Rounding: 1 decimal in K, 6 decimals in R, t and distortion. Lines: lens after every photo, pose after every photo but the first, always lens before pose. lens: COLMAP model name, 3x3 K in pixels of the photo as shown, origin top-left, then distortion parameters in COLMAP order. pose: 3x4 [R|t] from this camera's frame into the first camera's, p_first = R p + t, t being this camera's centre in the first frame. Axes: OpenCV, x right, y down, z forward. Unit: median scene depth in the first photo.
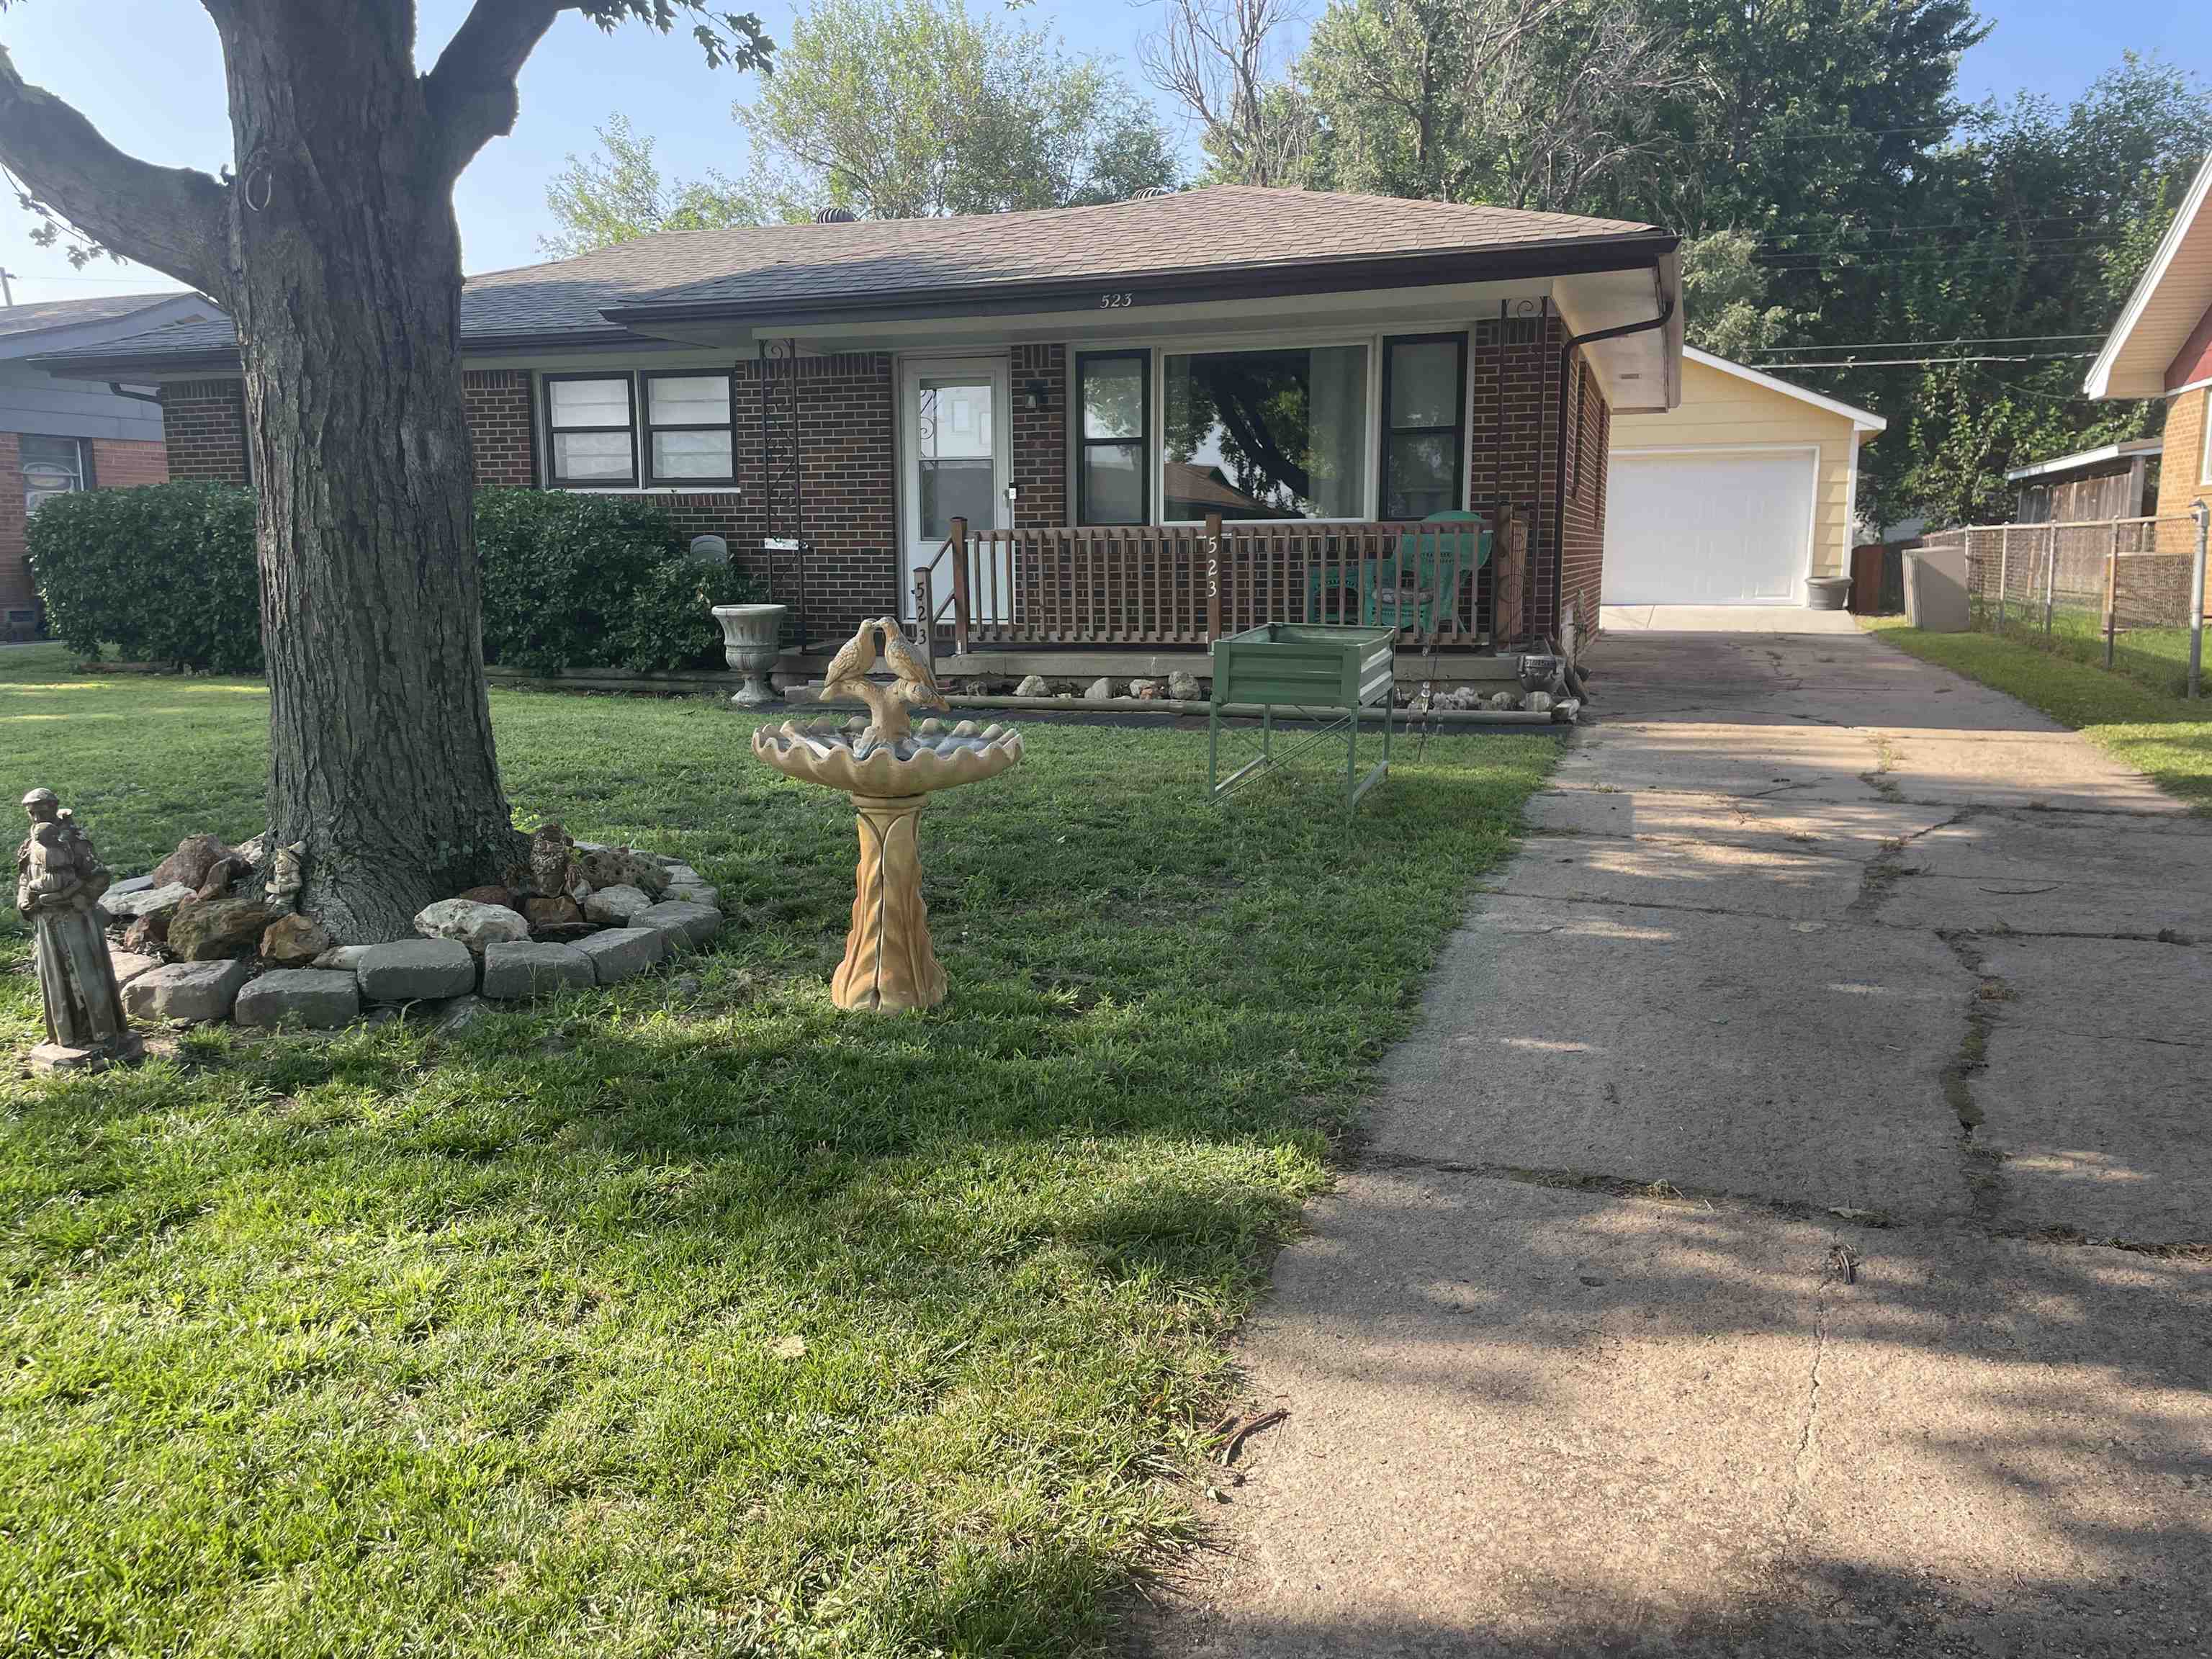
lens RADIAL K [[1629.4, 0, 1103.3], [0, 1629.4, 830.5], [0, 0, 1]] dist [0.079984, -0.106057]
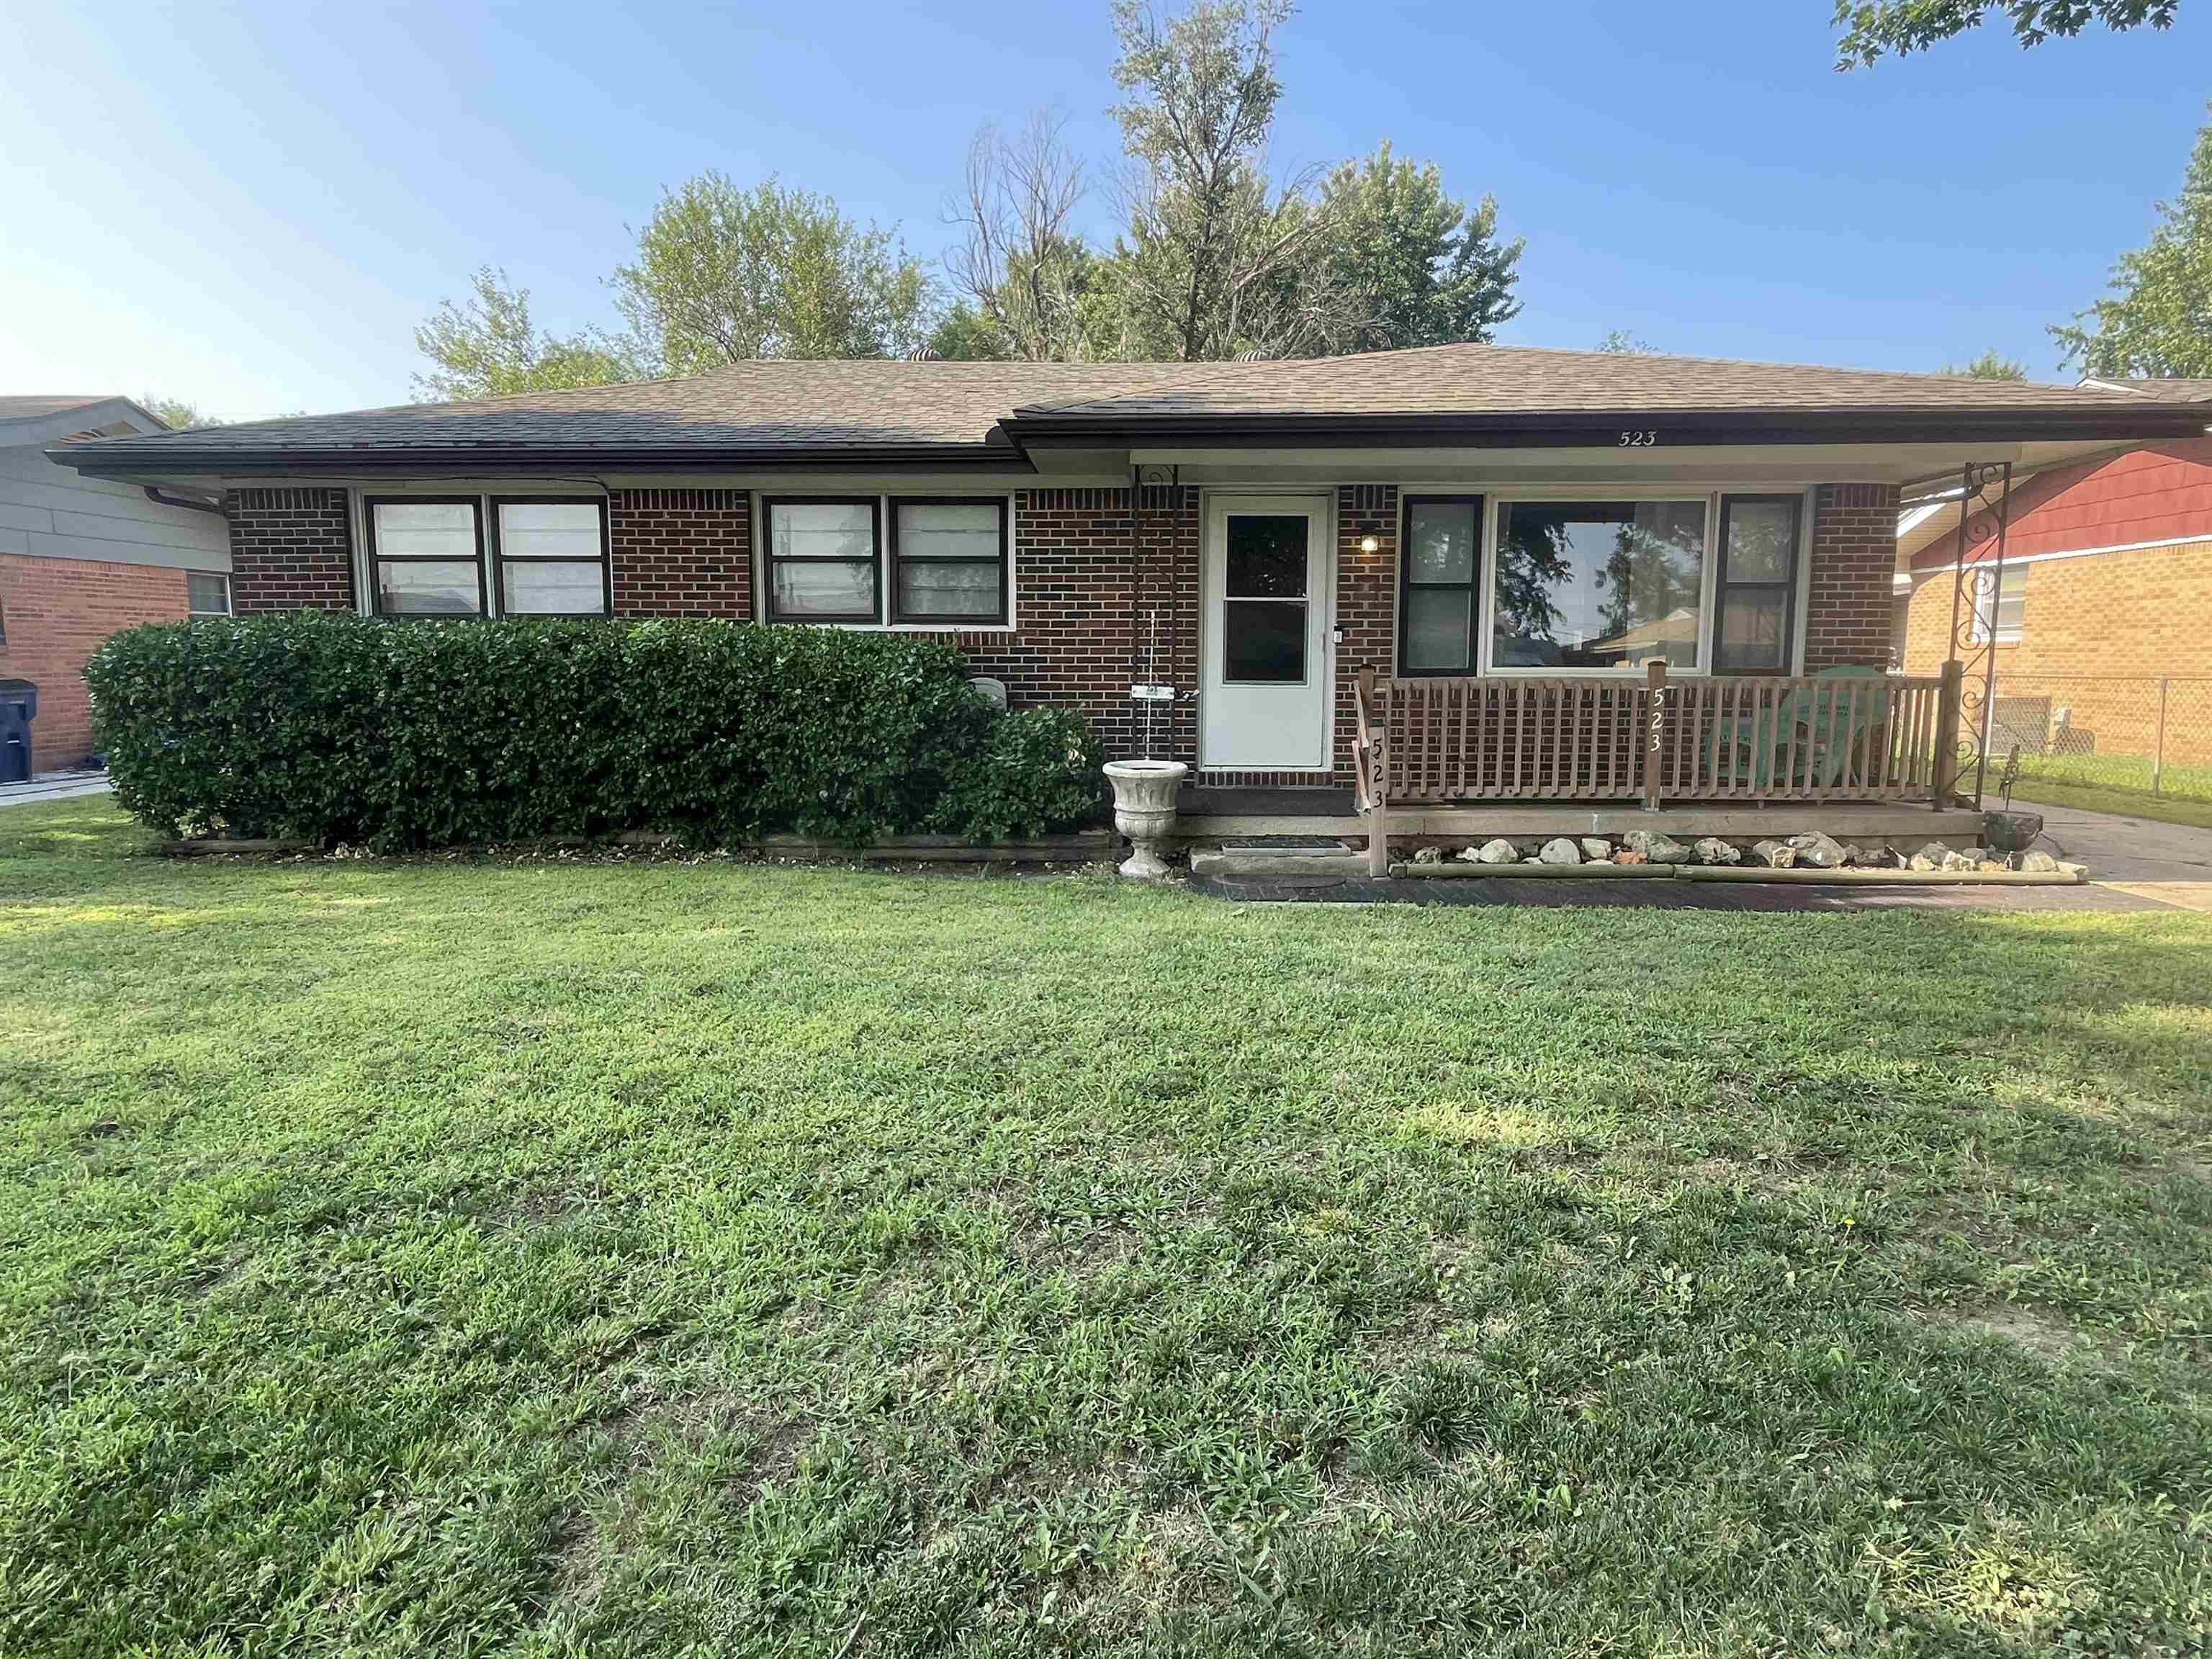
lens RADIAL K [[1225.2, 0, 1084.8], [0, 1225.2, 830.6], [0, 0, 1]] dist [-0.002447, -0.000217]
pose [[0.956519, -0.032071, 0.289903, -0.407925], [0.041774, 0.998753, -0.027341, -0.079794], [-0.288665, 0.038263, 0.956665, 0.362215]]
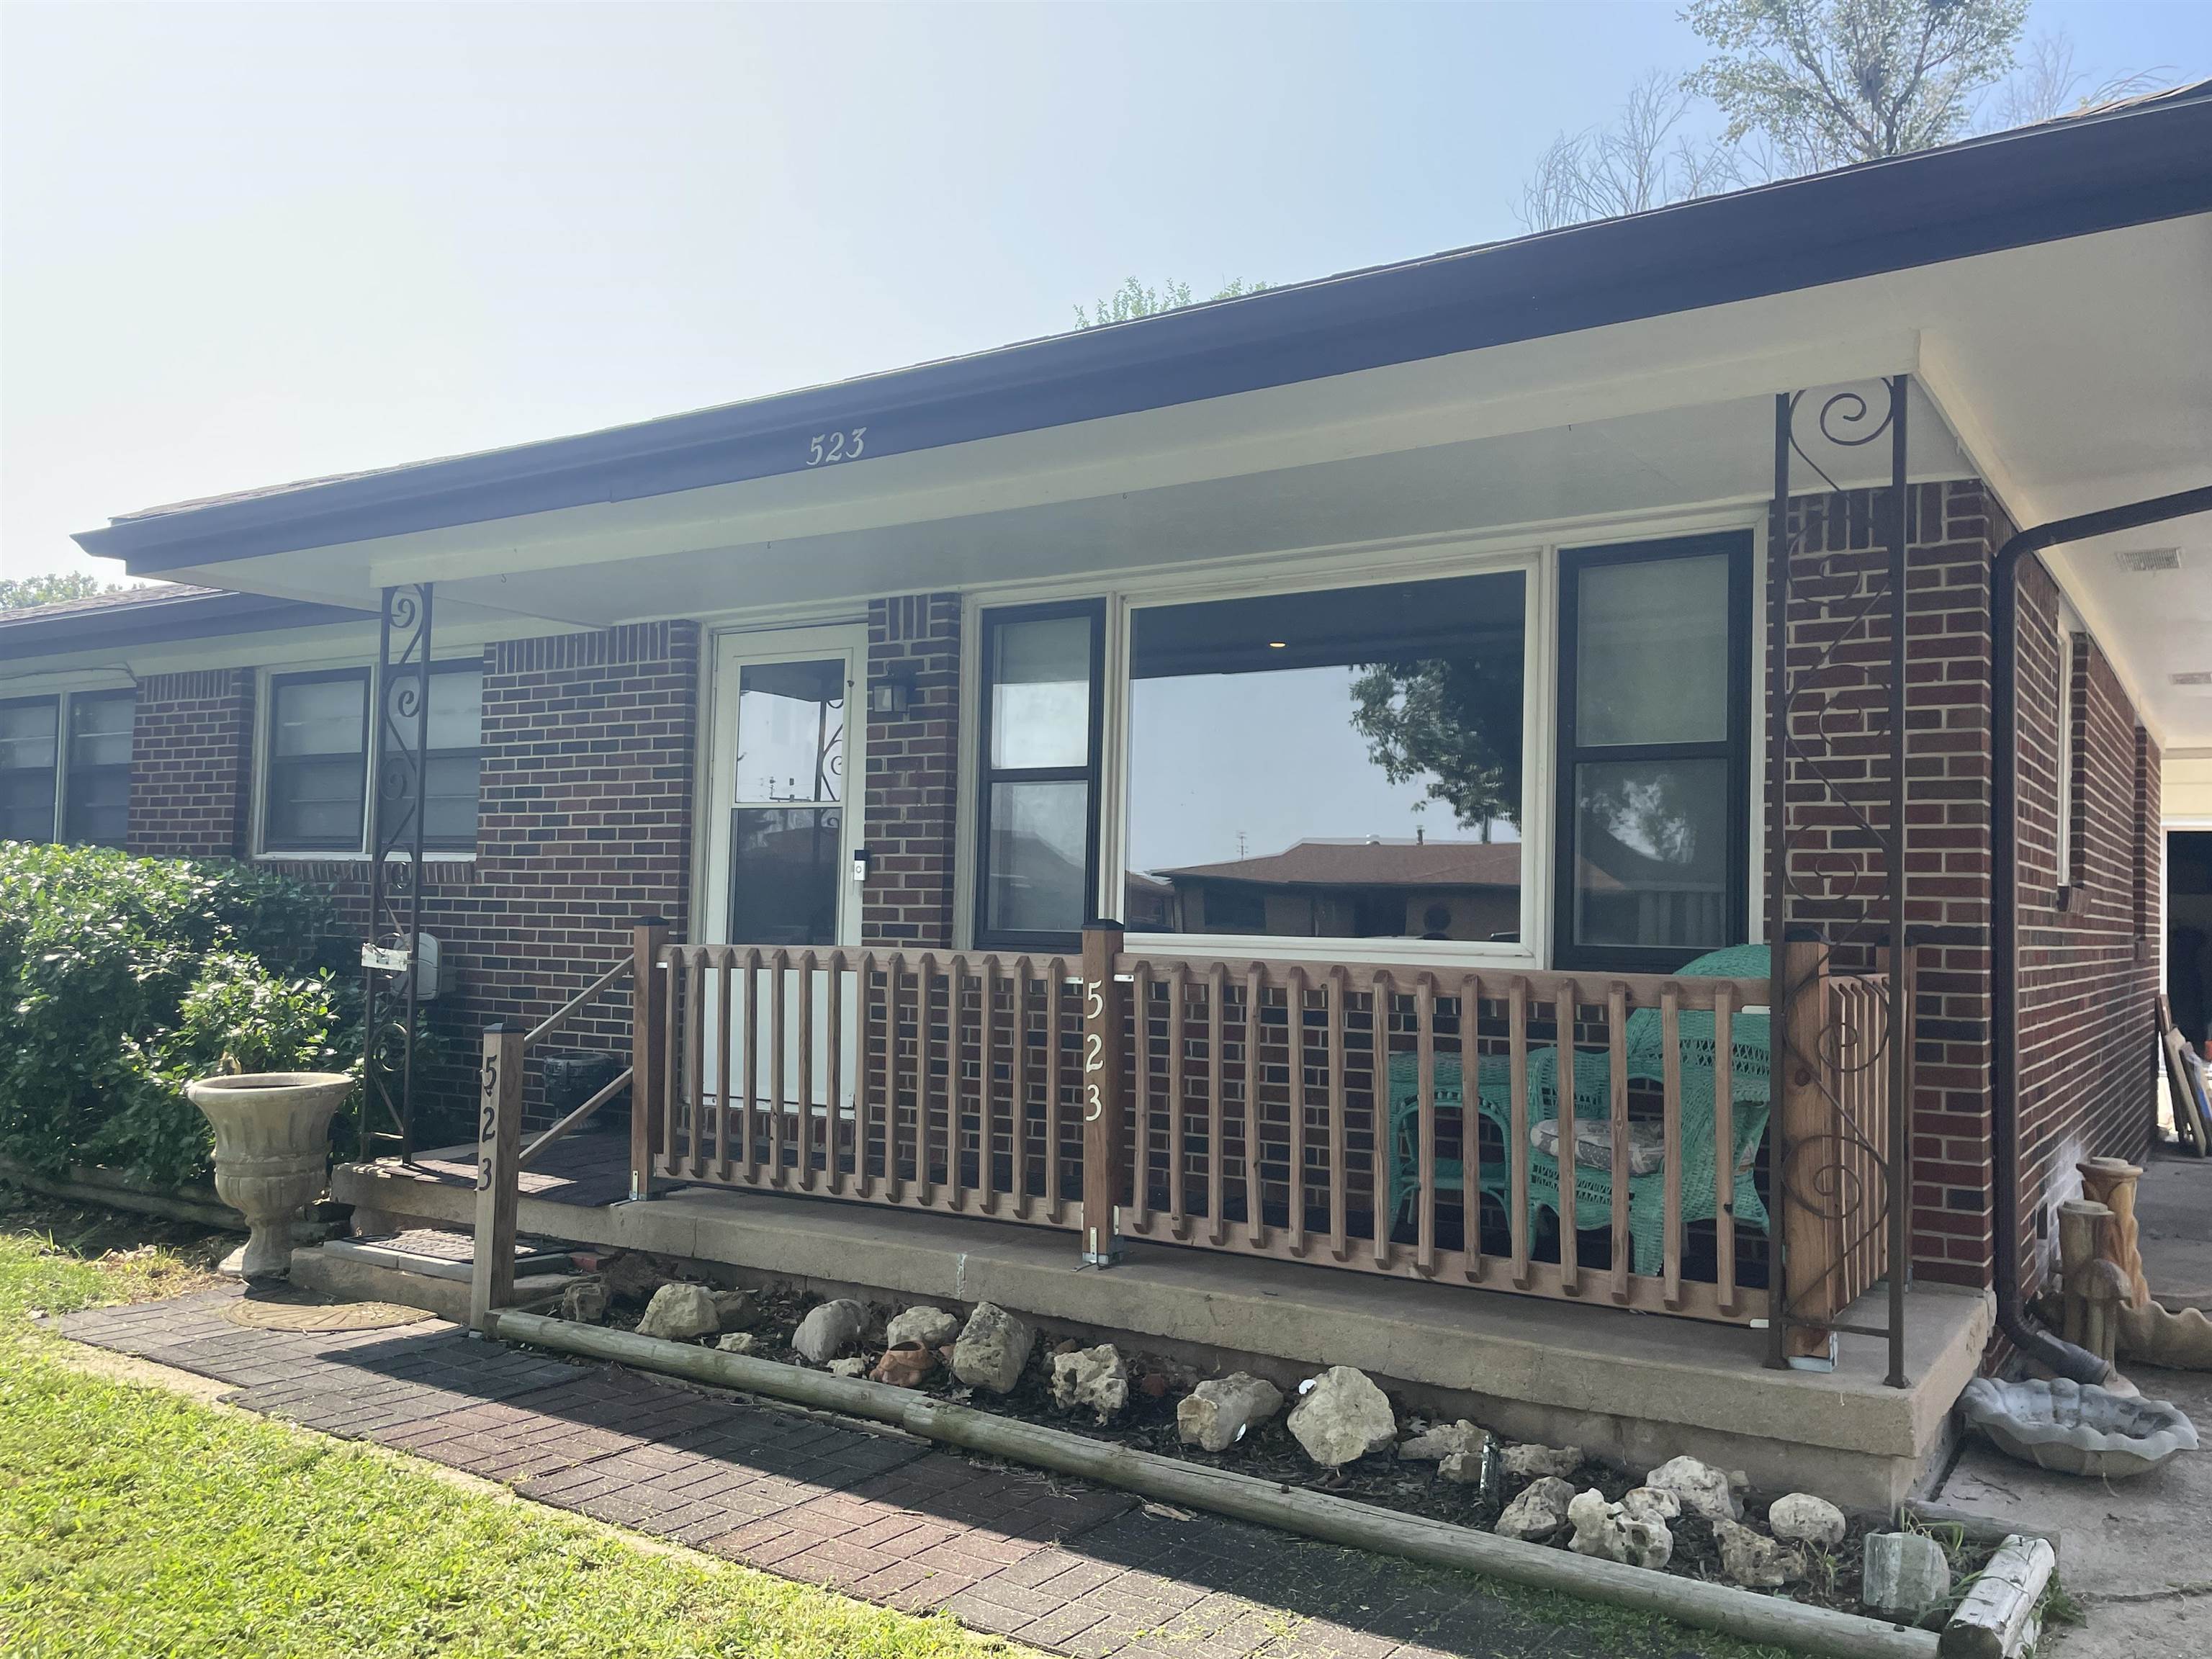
lens RADIAL K [[1735.5, 0, 1108.4], [0, 1735.5, 827.1], [0, 0, 1]] dist [0.069753, -0.001867]
pose [[0.968244, 0.014487, -0.249587, 0.159549], [-0.069720, 0.974361, -0.213916, -0.106976], [0.240089, 0.224525, 0.944429, 0.494524]]
